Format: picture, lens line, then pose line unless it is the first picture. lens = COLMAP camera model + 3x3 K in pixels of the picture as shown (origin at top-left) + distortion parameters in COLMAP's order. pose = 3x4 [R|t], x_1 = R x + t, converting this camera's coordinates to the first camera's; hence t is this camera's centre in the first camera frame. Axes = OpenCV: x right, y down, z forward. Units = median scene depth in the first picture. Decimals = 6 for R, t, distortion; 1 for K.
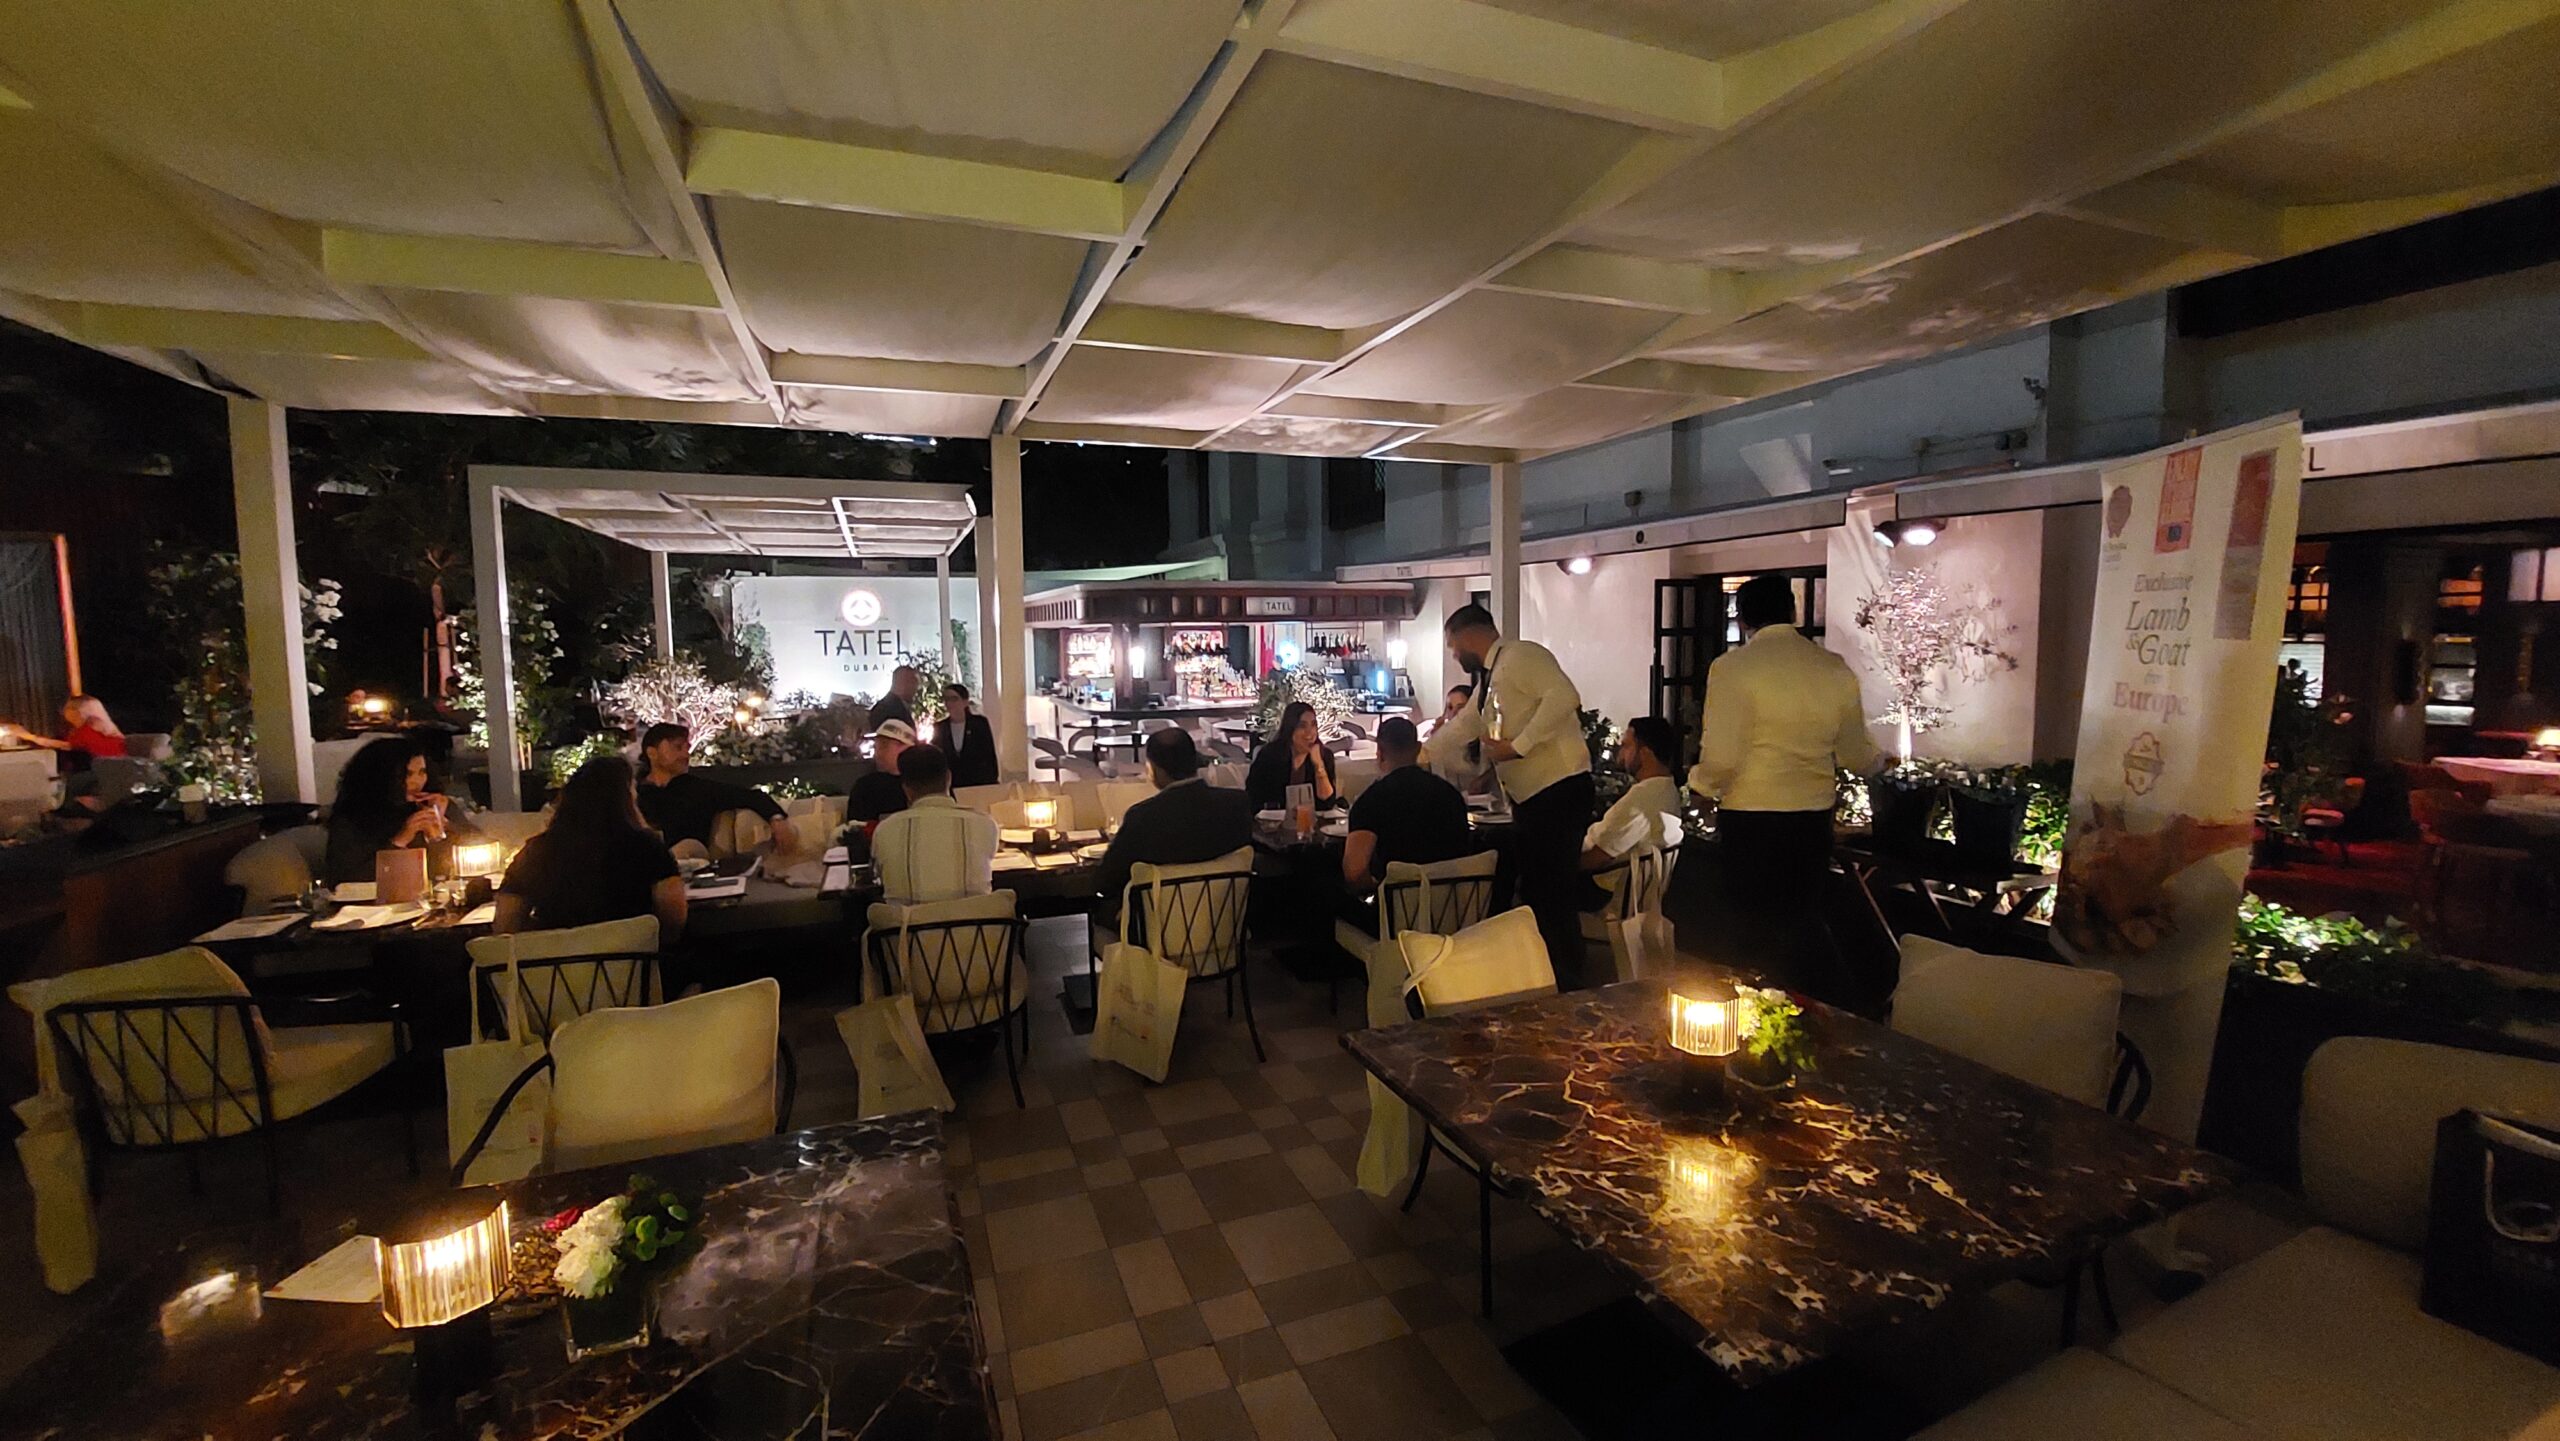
lens RADIAL K [[1039.5, 0, 1280.0], [0, 1039.5, 720.5], [0, 0, 1]] dist [0.000016, -0.004228]
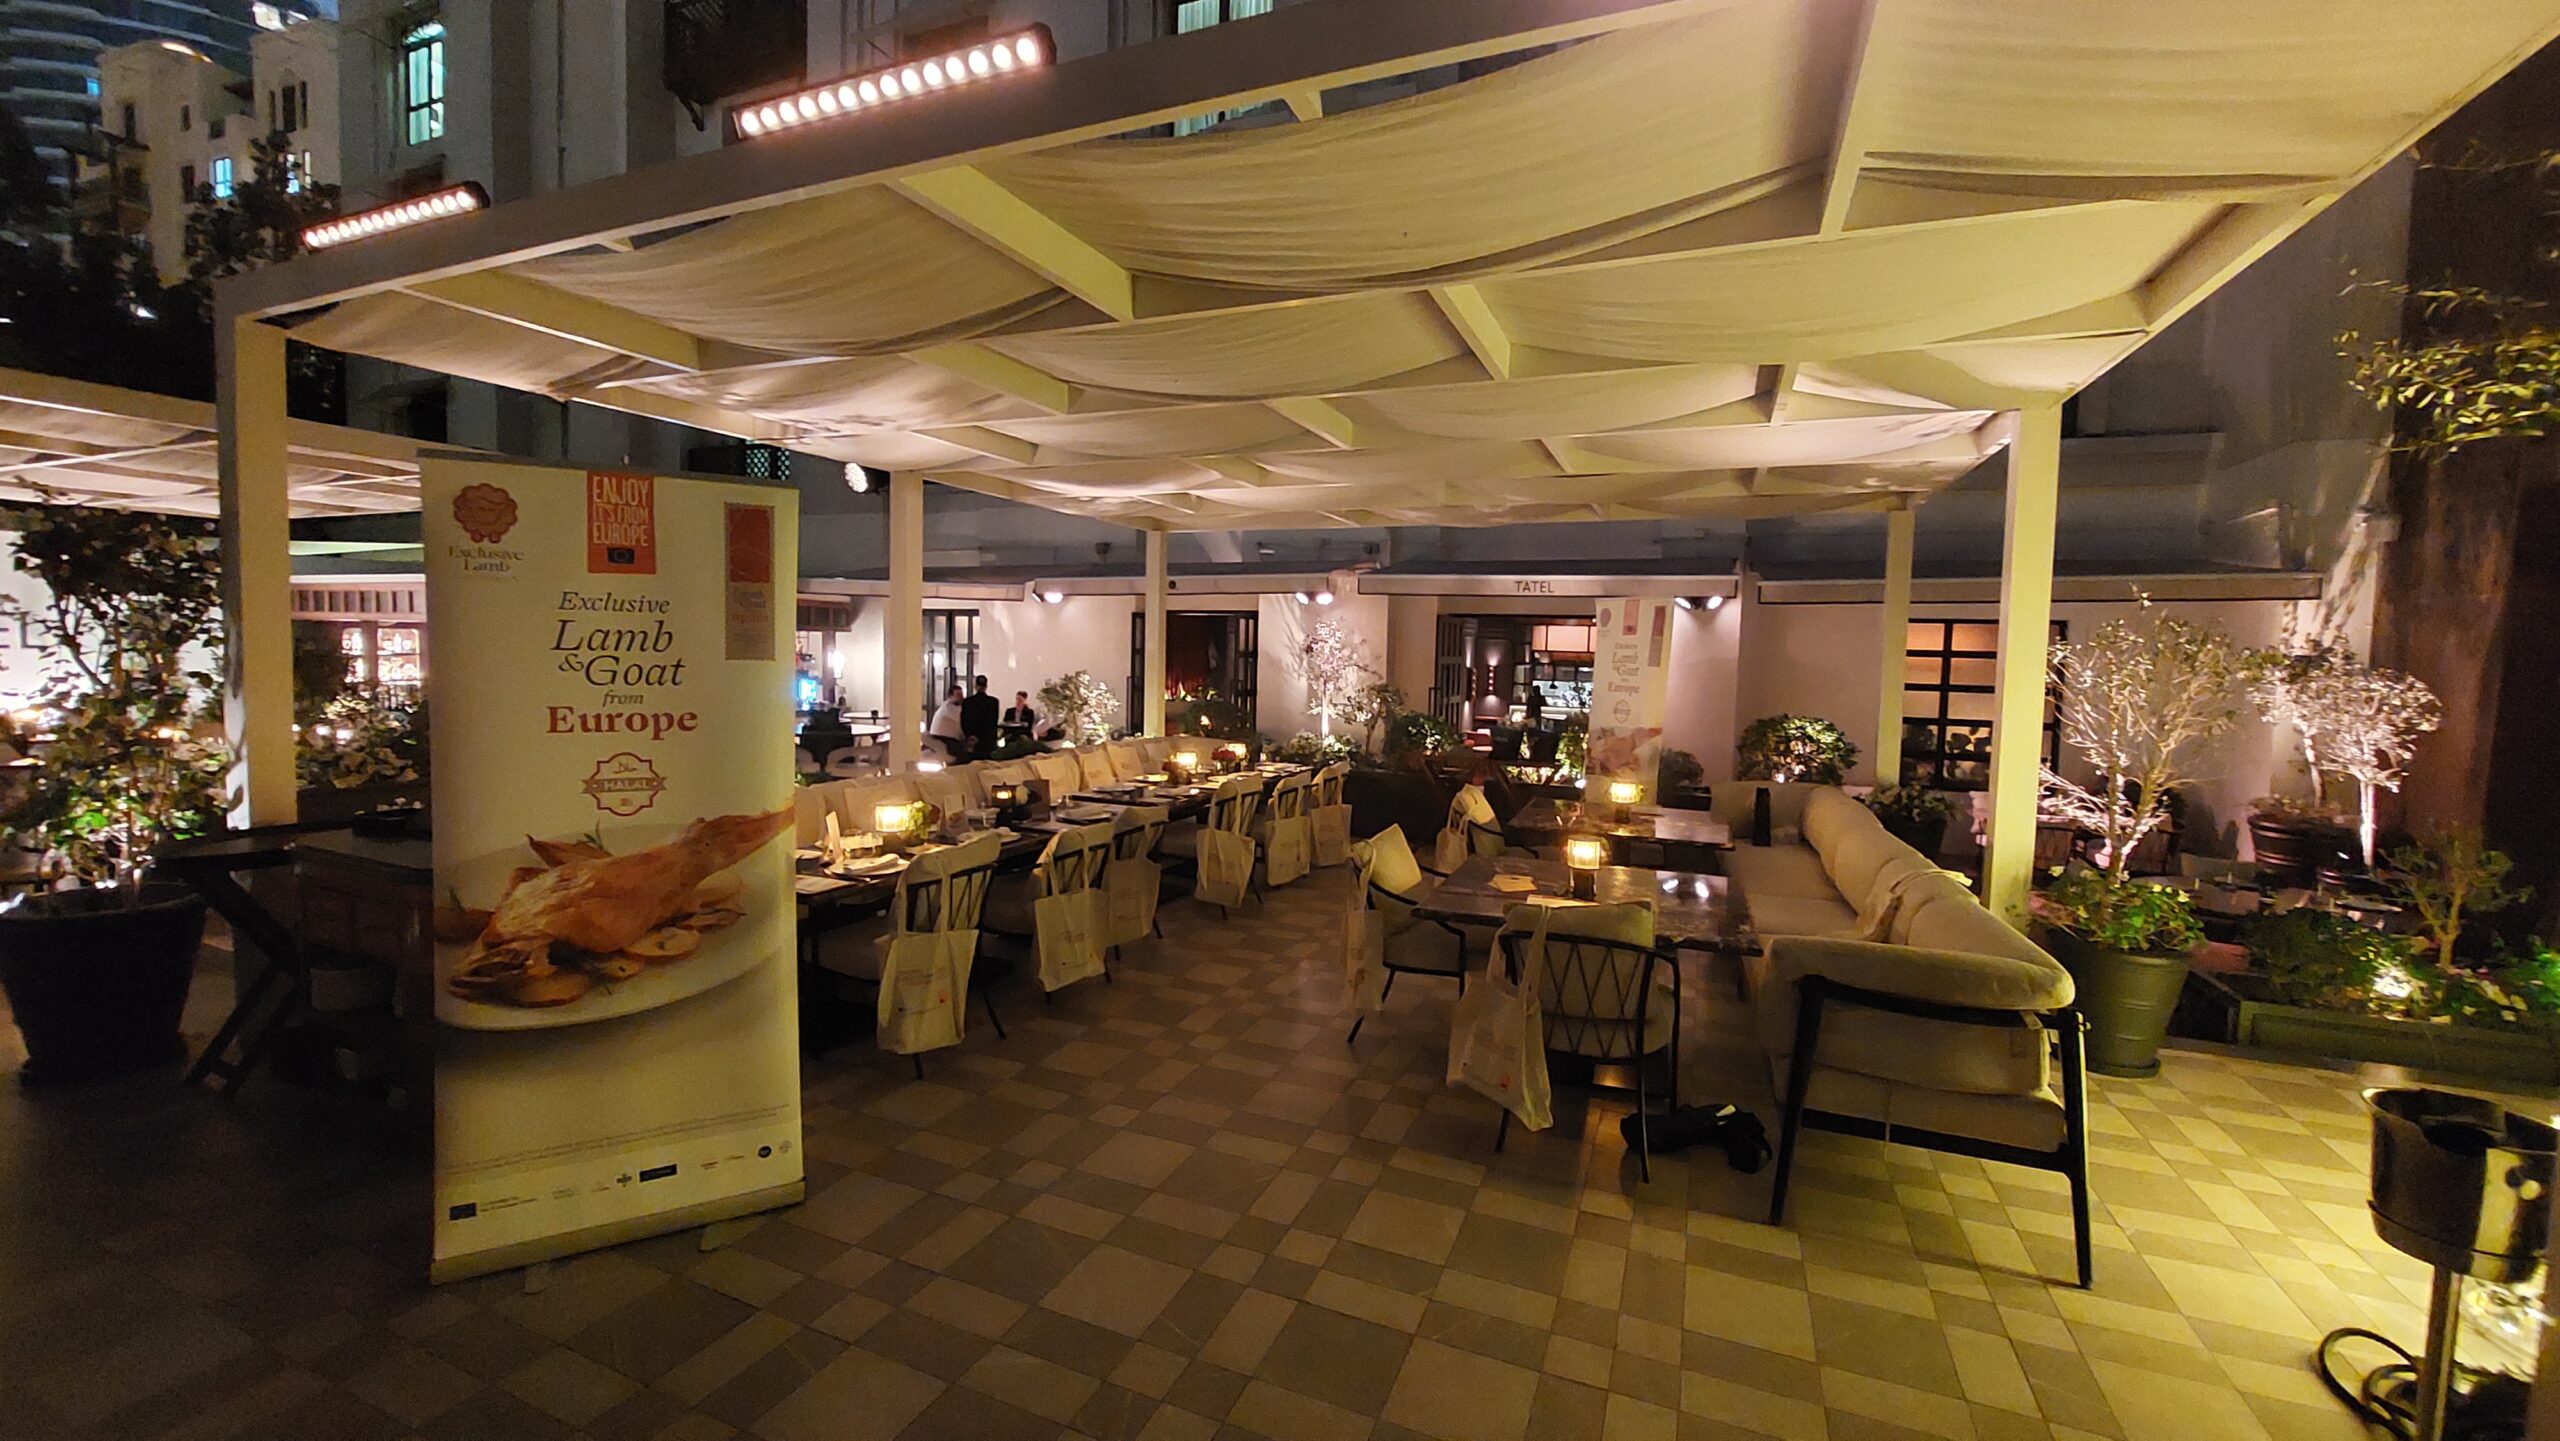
lens RADIAL K [[1039.5, 0, 1280.0], [0, 1039.5, 720.5], [0, 0, 1]] dist [0.000016, -0.004228]
pose [[0.699119, -0.017980, 0.714780, -0.437002], [0.028436, 0.999592, -0.002669, 0.010720], [-0.714440, 0.022191, 0.699345, -0.063604]]
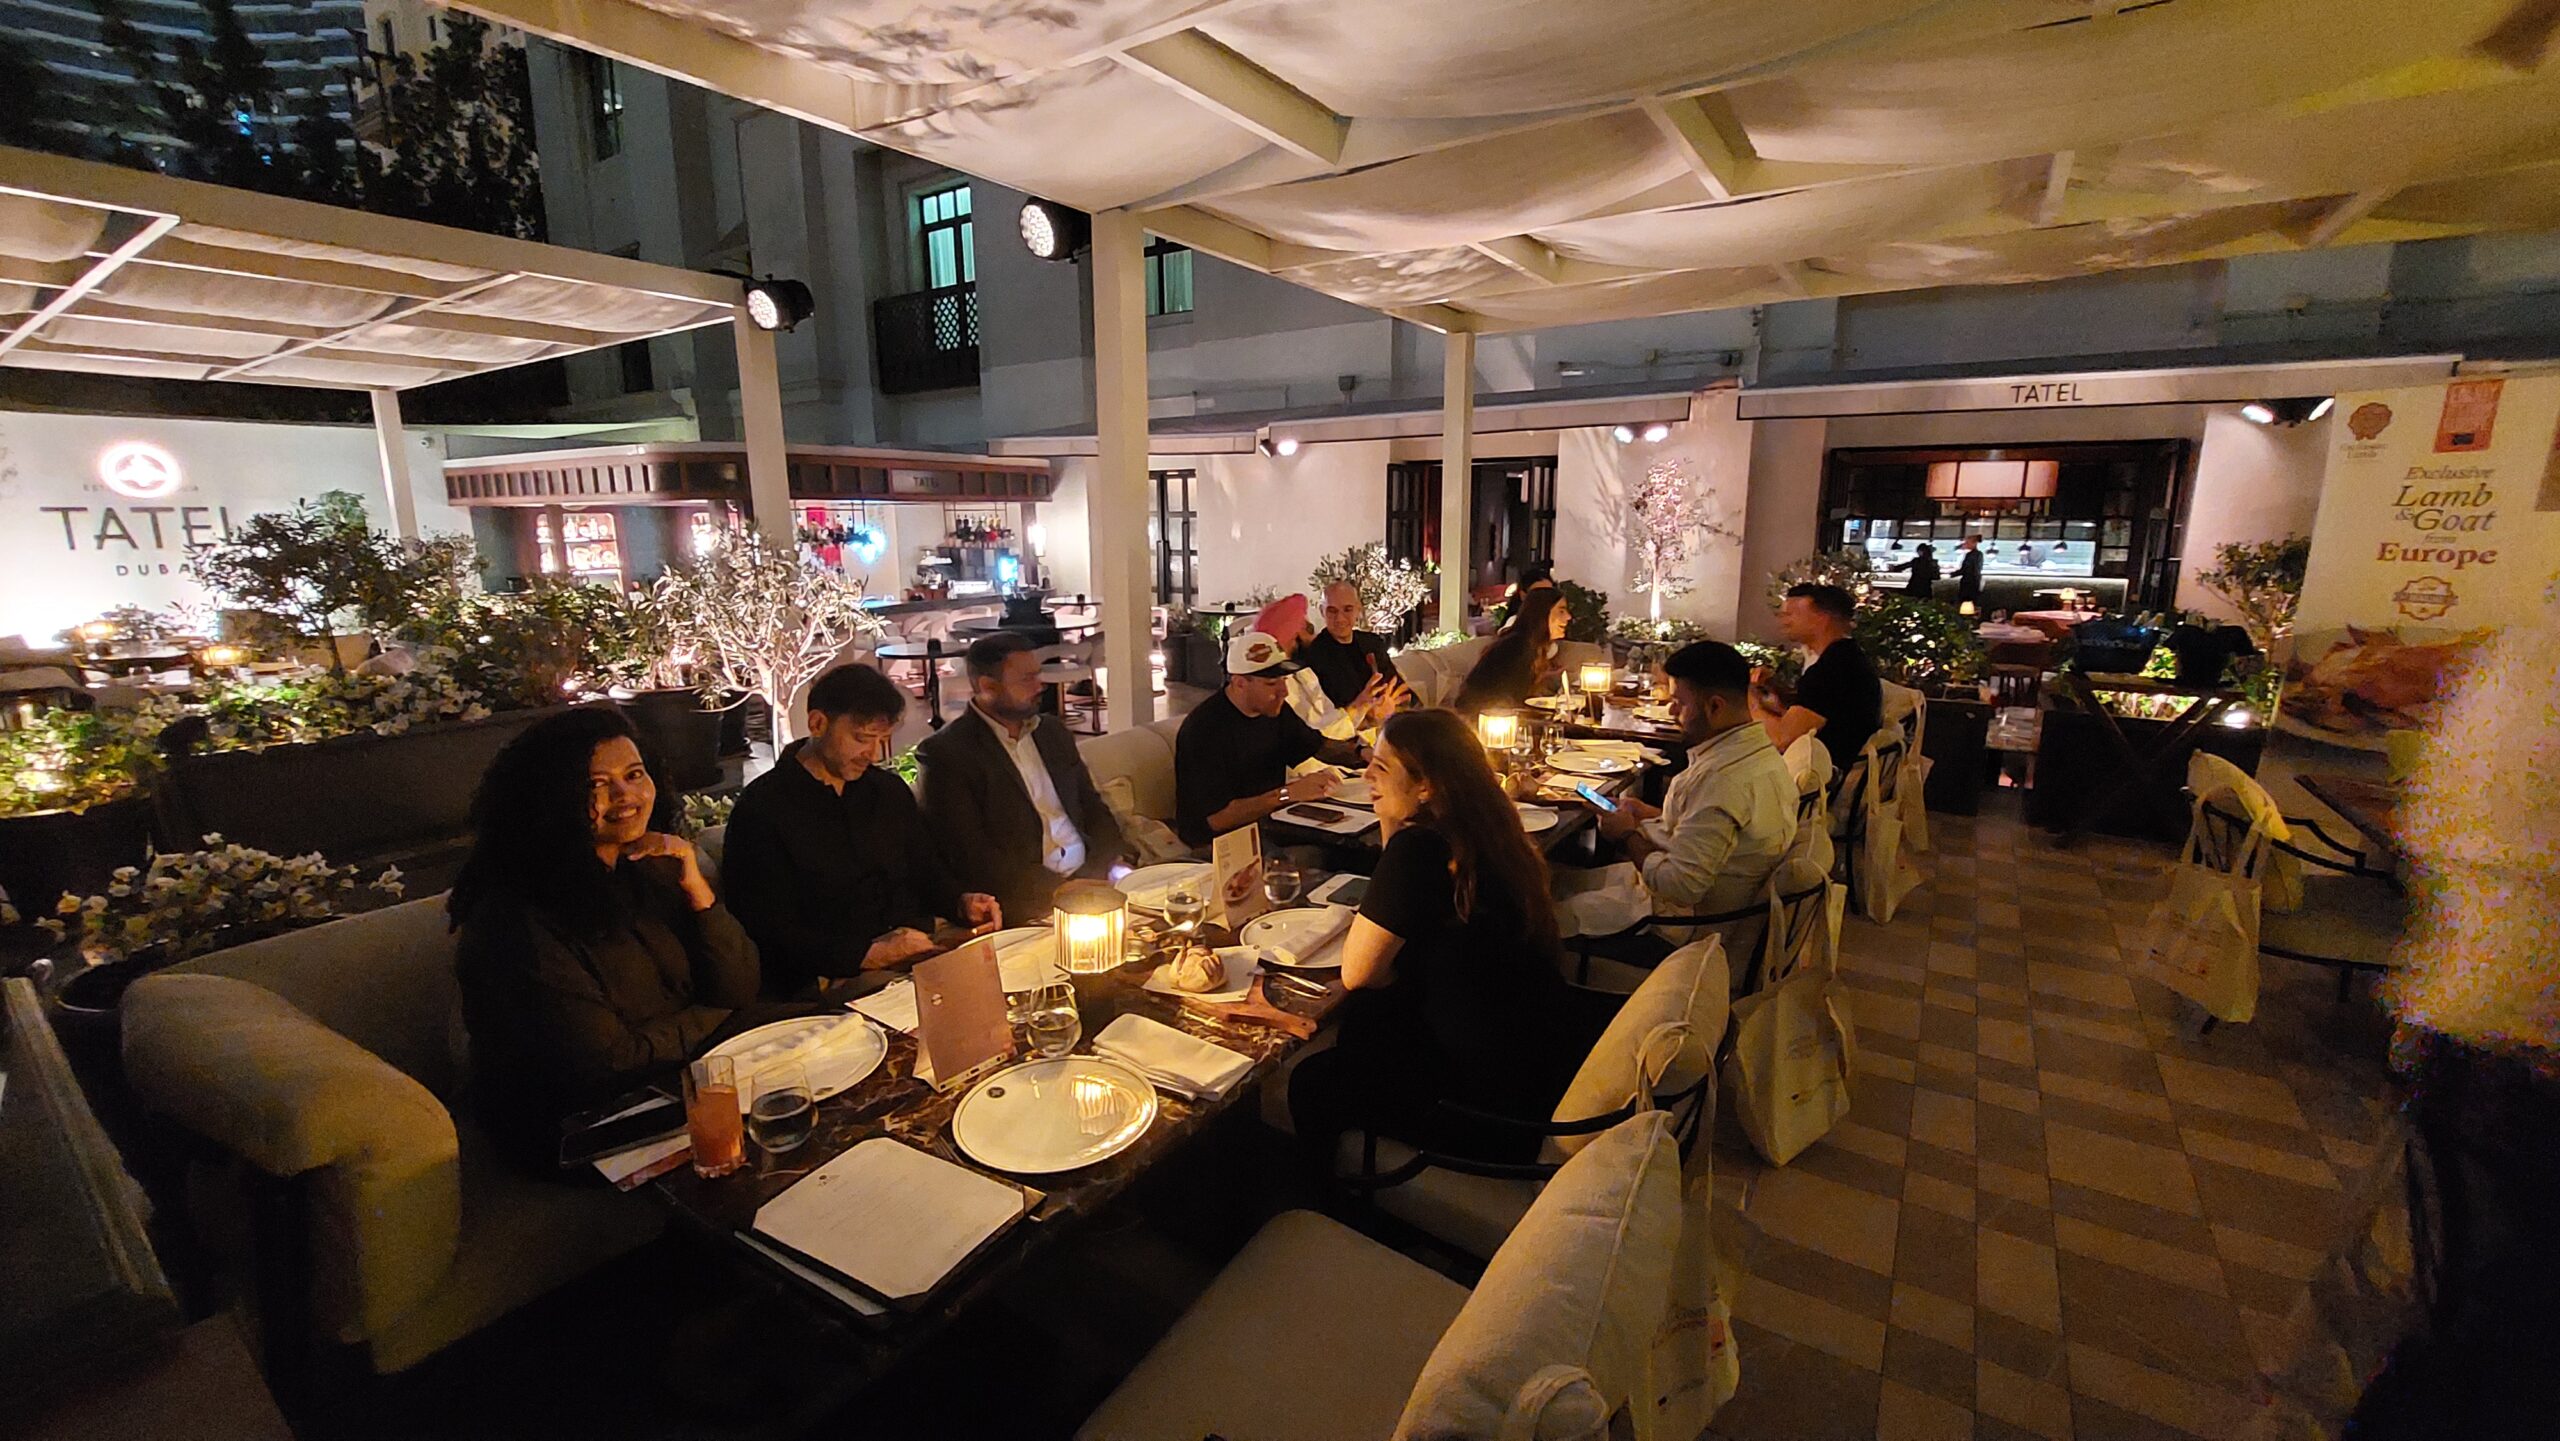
lens RADIAL K [[1039.5, 0, 1280.0], [0, 1039.5, 720.5], [0, 0, 1]] dist [0.000016, -0.004228]
pose [[0.818164, -0.103291, 0.565631, -0.325585], [0.043891, 0.992081, 0.117679, -0.007728], [-0.573307, -0.071455, 0.816219, 0.179825]]
